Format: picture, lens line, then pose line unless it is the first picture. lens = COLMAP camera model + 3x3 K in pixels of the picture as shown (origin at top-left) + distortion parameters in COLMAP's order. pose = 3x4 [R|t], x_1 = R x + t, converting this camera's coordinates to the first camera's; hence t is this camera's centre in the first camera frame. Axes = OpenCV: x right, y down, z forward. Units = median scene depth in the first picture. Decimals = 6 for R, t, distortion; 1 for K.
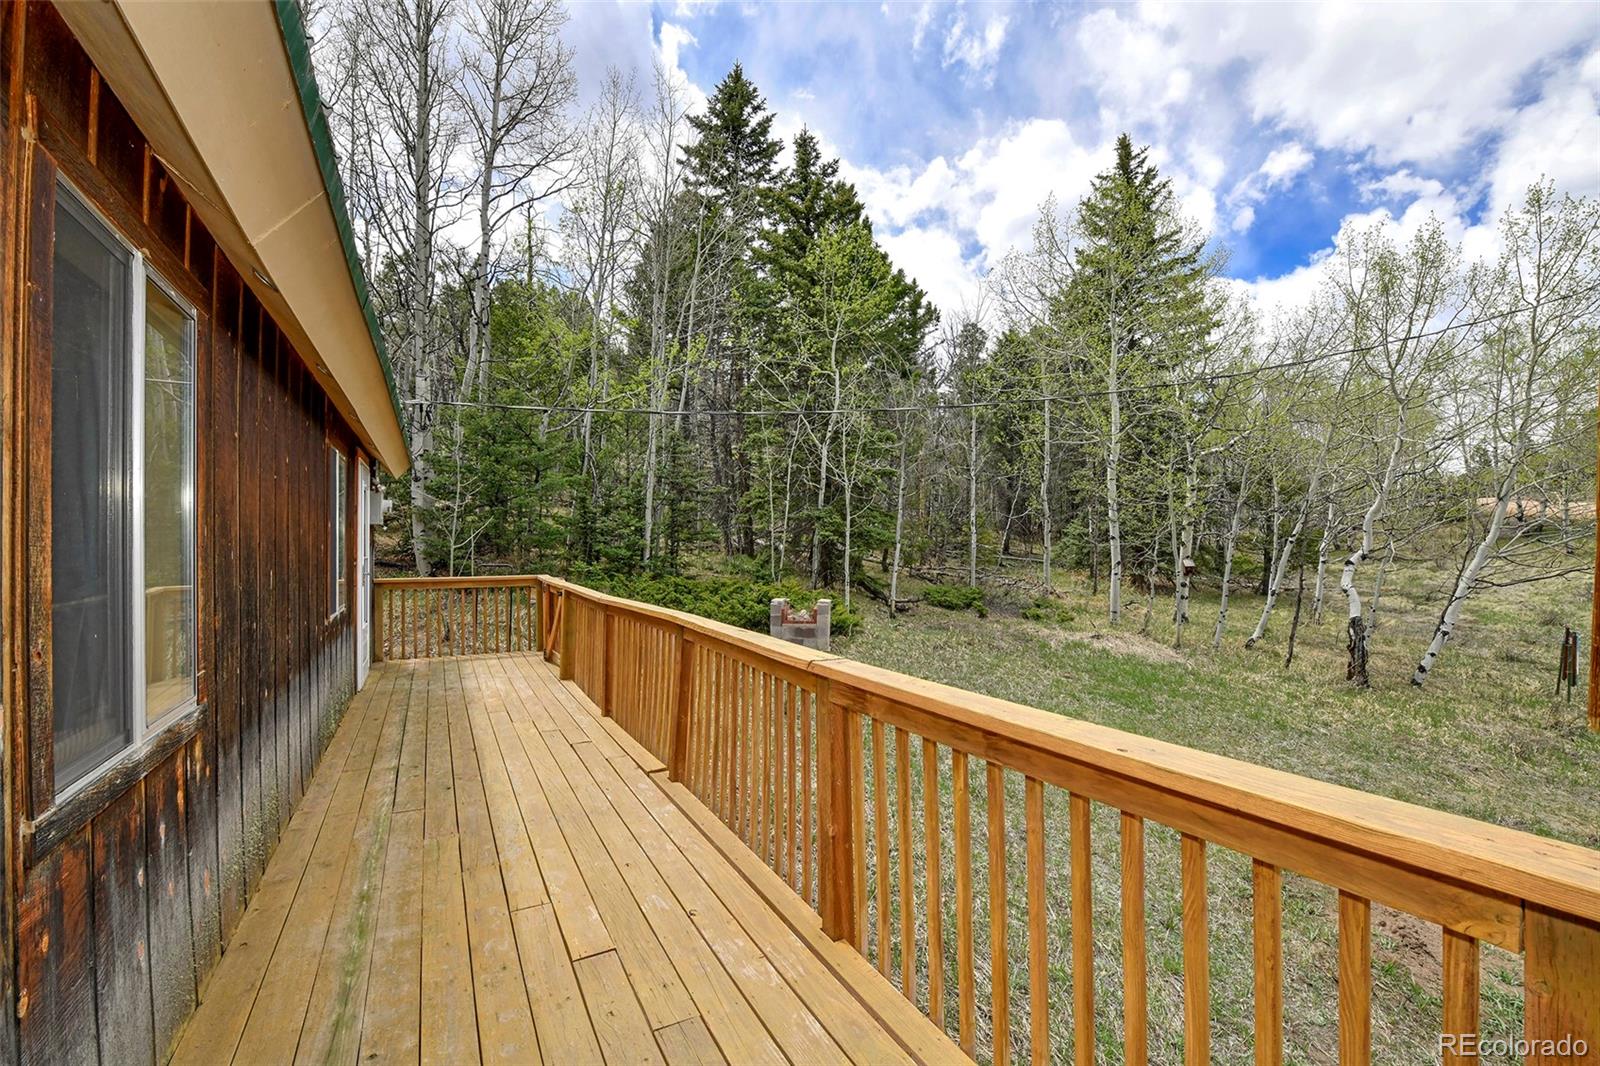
lens RADIAL K [[694.3, 0, 799.6], [0, 694.3, 541.7], [0, 0, 1]] dist [-0.000747, -0.000173]
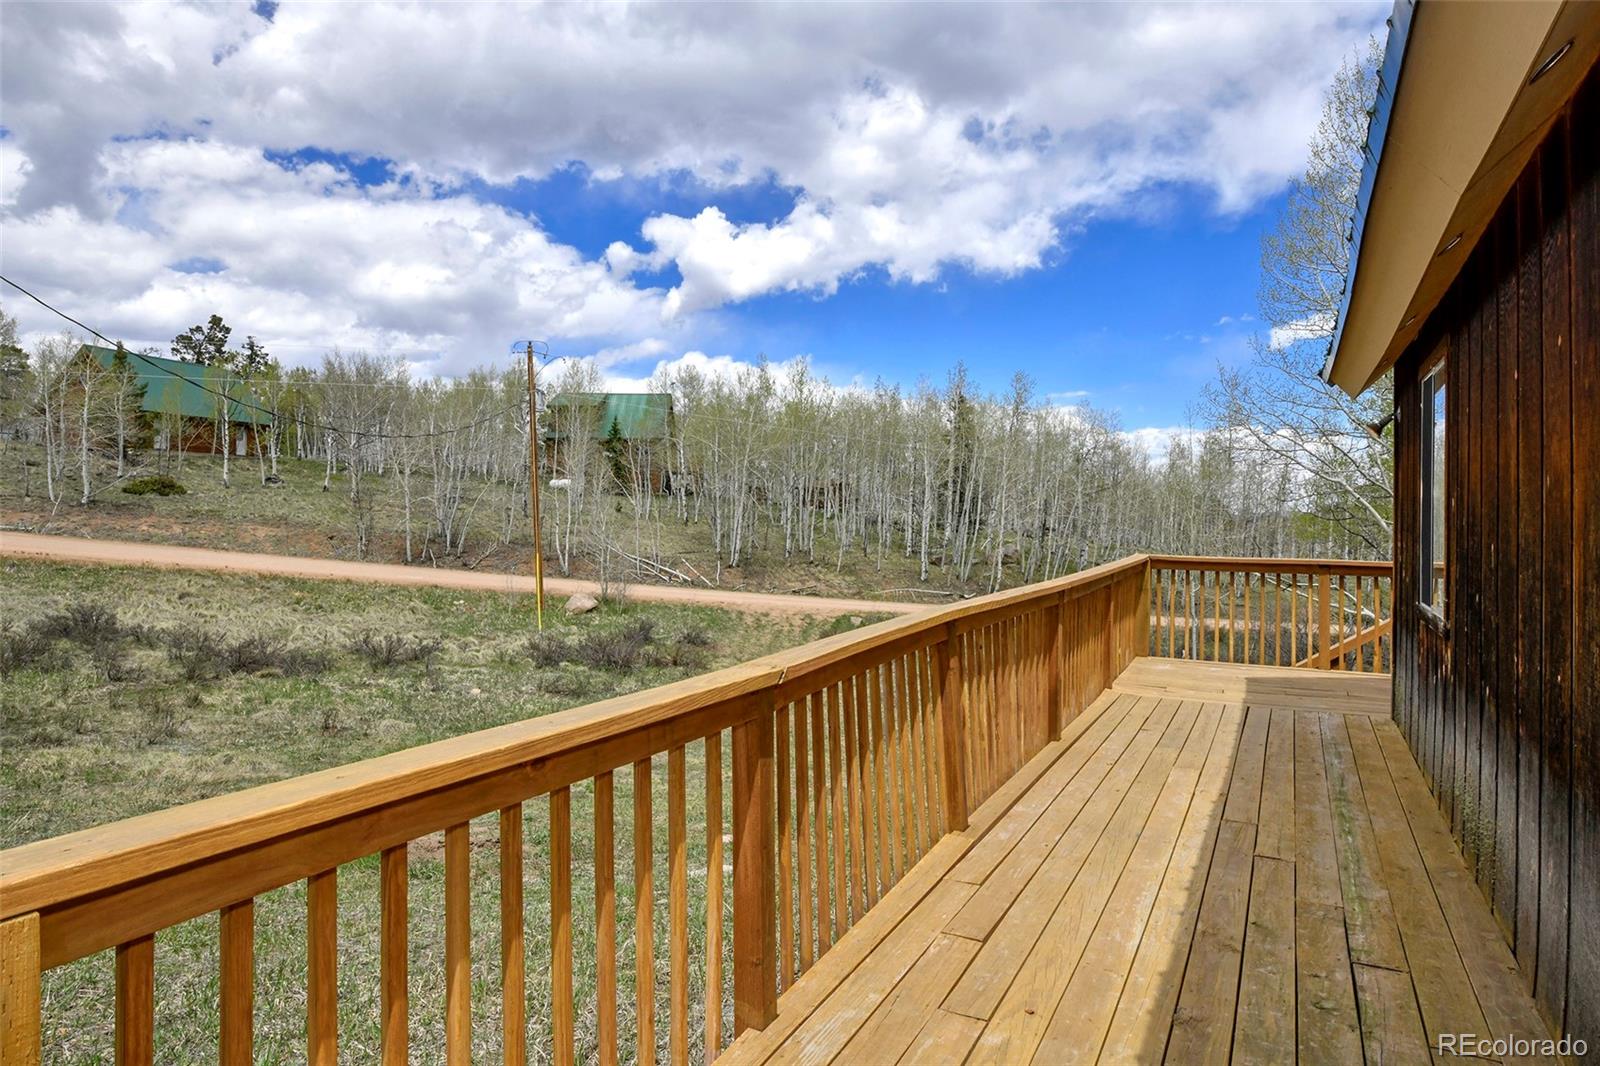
lens RADIAL K [[910.4, 0, 802.5], [0, 910.4, 534.0], [0, 0, 1]] dist [0.005299, 0.001172]
pose [[-0.555527, -0.008182, 0.831458, -1.020799], [0.003123, 0.999924, 0.011927, 0.013922], [-0.831493, 0.009223, -0.555459, 1.910589]]
